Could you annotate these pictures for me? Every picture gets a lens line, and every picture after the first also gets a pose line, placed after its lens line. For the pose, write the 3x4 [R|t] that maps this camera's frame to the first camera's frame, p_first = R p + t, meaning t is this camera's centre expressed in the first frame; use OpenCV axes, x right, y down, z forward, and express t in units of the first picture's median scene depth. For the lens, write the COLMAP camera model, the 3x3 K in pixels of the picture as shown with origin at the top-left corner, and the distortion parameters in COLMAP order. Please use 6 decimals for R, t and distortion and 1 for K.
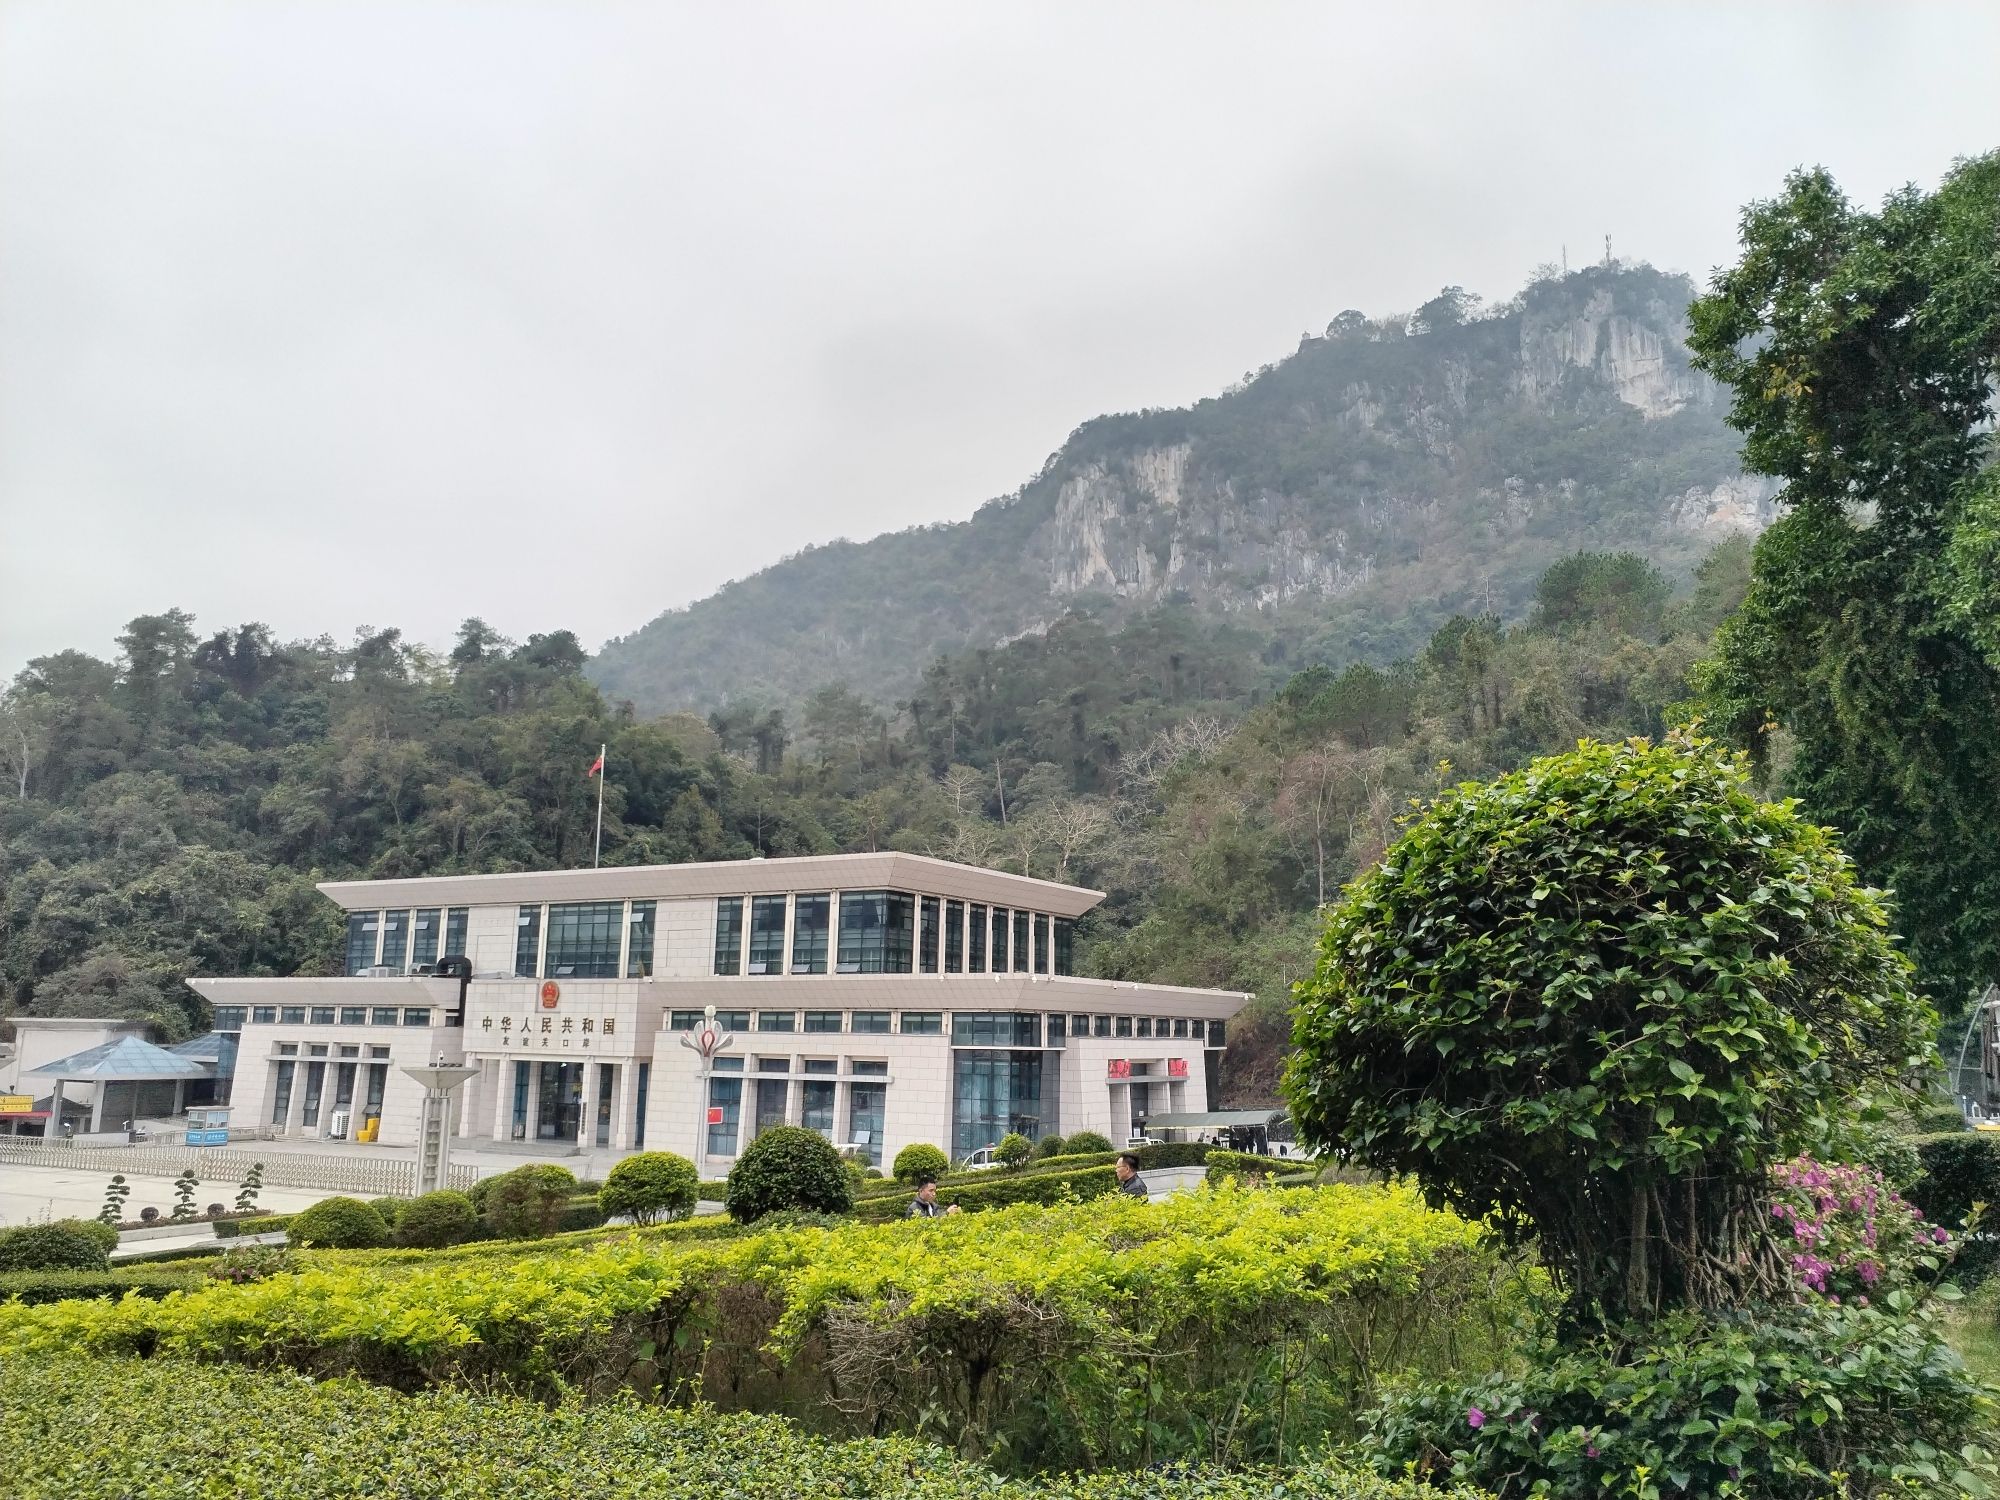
lens RADIAL K [[1475.1, 0, 1015.9], [0, 1475.1, 759.6], [0, 0, 1]] dist [-0.008340, 0.015840]
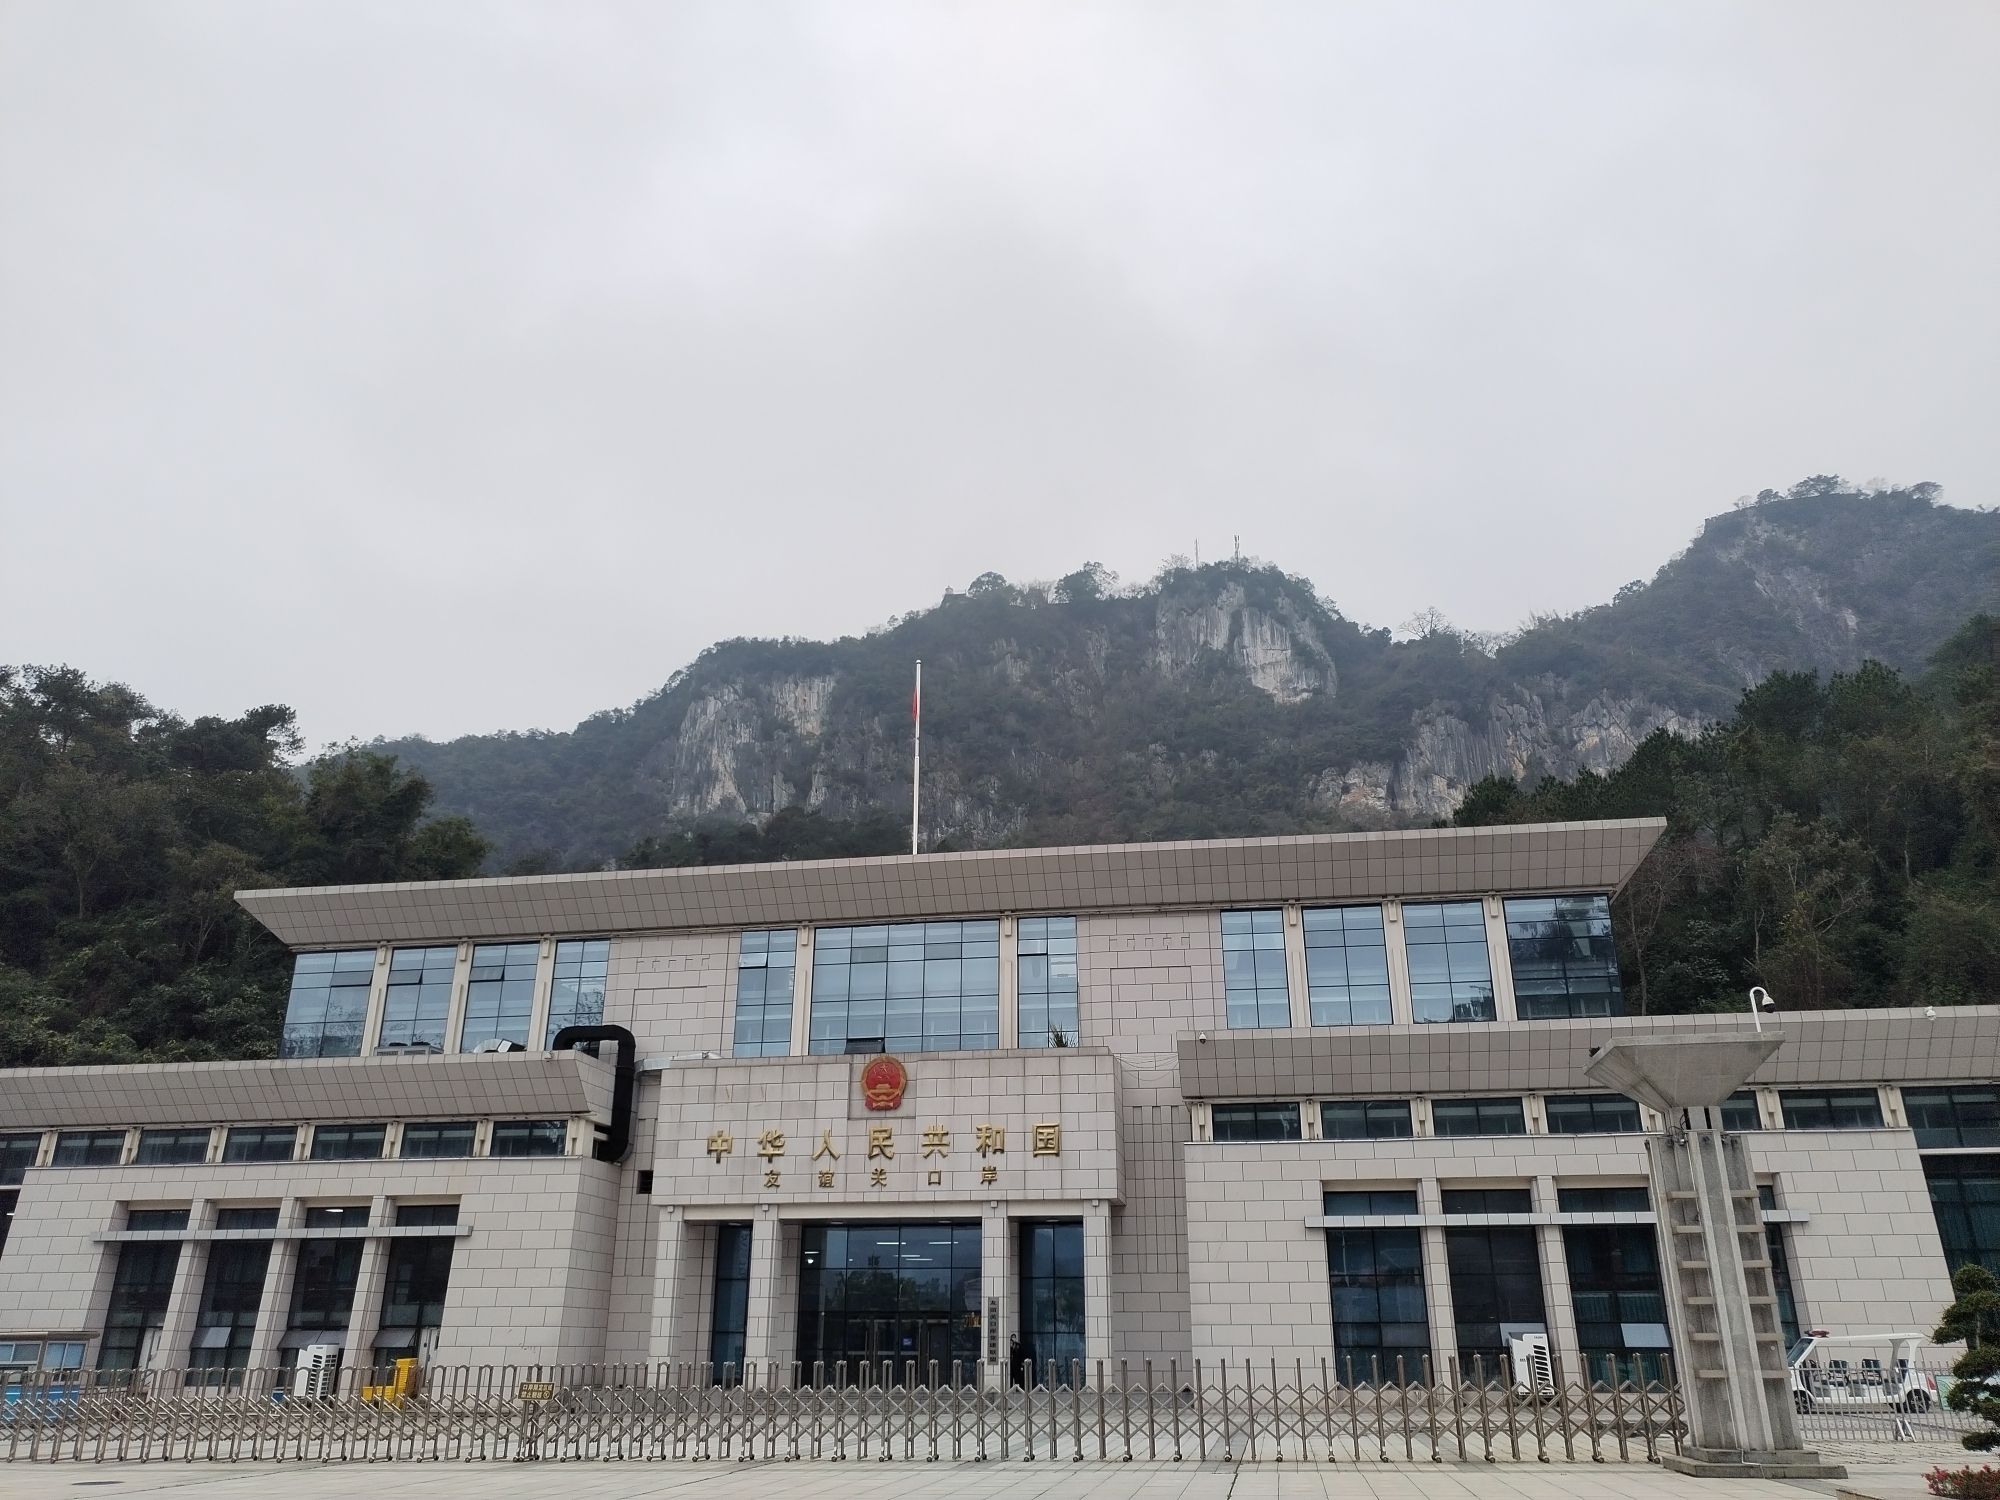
lens RADIAL K [[1475.1, 0, 1015.6], [0, 1475.1, 704.9], [0, 0, 1]] dist [-0.008340, 0.015840]
pose [[0.940352, 0.123909, 0.316836, -0.193973], [-0.048736, 0.970772, -0.235005, 0.064295], [-0.336695, 0.205546, 0.918906, 0.209054]]
